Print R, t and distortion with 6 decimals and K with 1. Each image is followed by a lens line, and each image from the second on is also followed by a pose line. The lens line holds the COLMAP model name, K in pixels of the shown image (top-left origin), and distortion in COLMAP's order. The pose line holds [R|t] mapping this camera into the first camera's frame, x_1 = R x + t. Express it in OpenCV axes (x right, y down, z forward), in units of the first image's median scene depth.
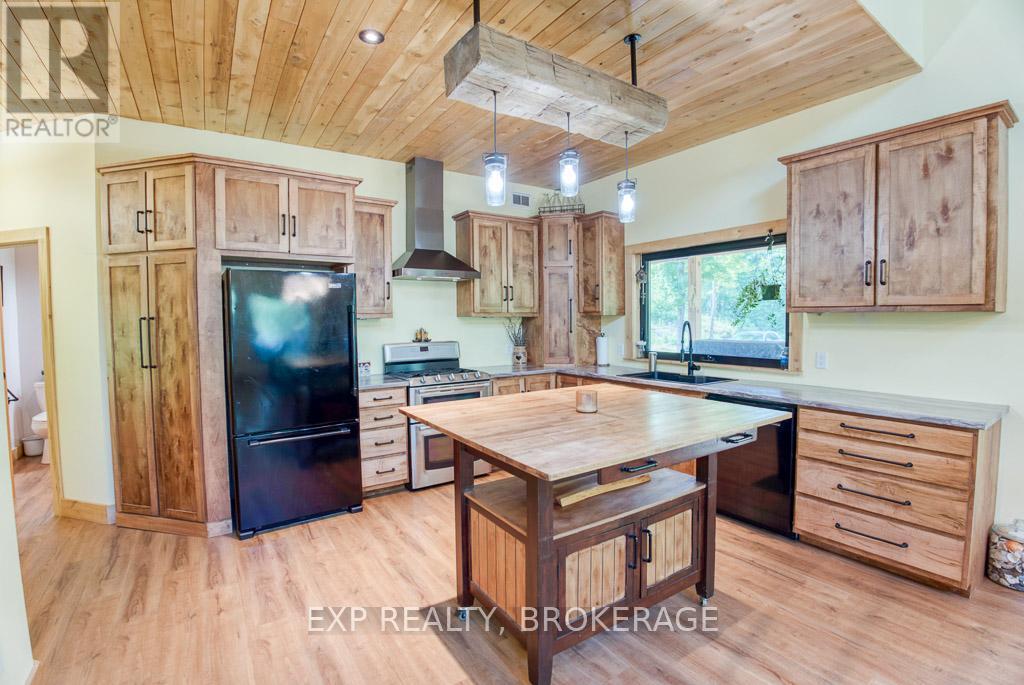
lens RADIAL K [[470.2, 0, 509.0], [0, 470.2, 339.0], [0, 0, 1]] dist [-0.058745, 0.007783]
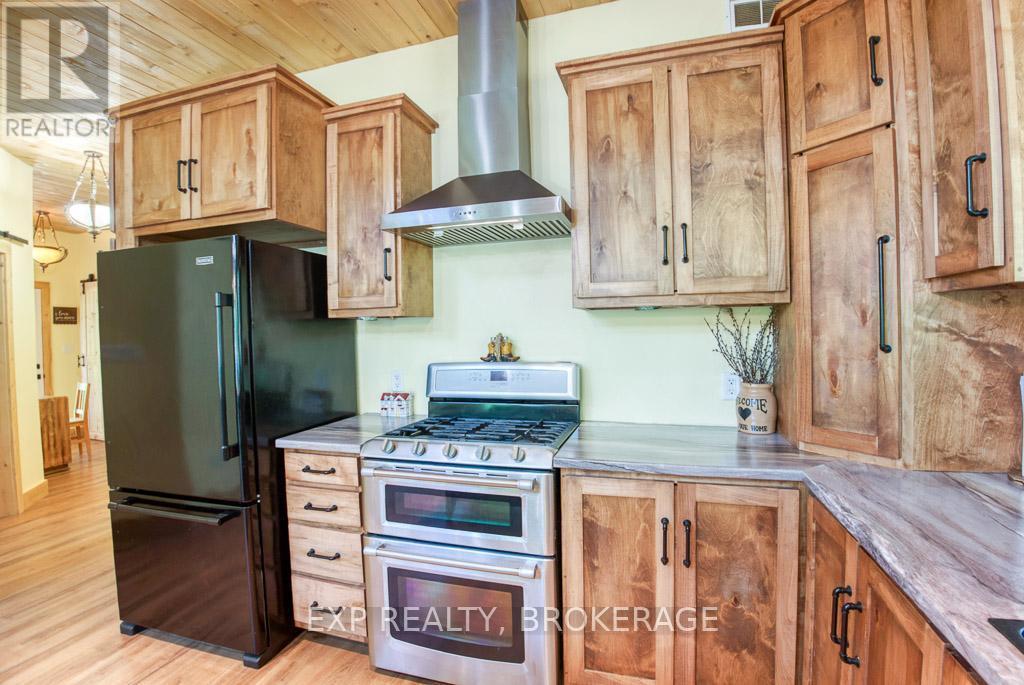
lens RADIAL K [[470.2, 0, 509.4], [0, 470.2, 337.0], [0, 0, 1]] dist [-0.058745, 0.007783]
pose [[0.628823, 0.006730, -0.777520, 0.215406], [-0.017558, 0.999830, -0.005545, -0.018028], [0.777350, 0.017139, 0.628834, 0.683129]]
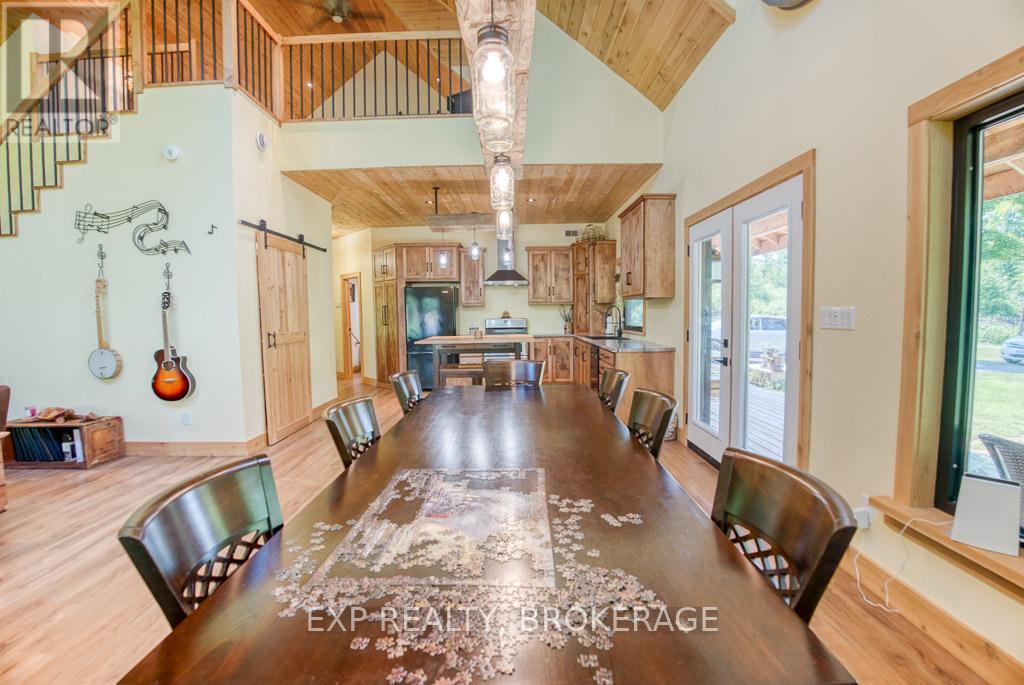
lens RADIAL K [[470.2, 0, 509.5], [0, 470.2, 342.2], [0, 0, 1]] dist [-0.058745, 0.007783]
pose [[0.824922, 0.032040, -0.564338, 0.895914], [-0.017664, 0.999366, 0.030918, 0.043504], [0.564971, -0.015536, 0.824965, -0.555793]]
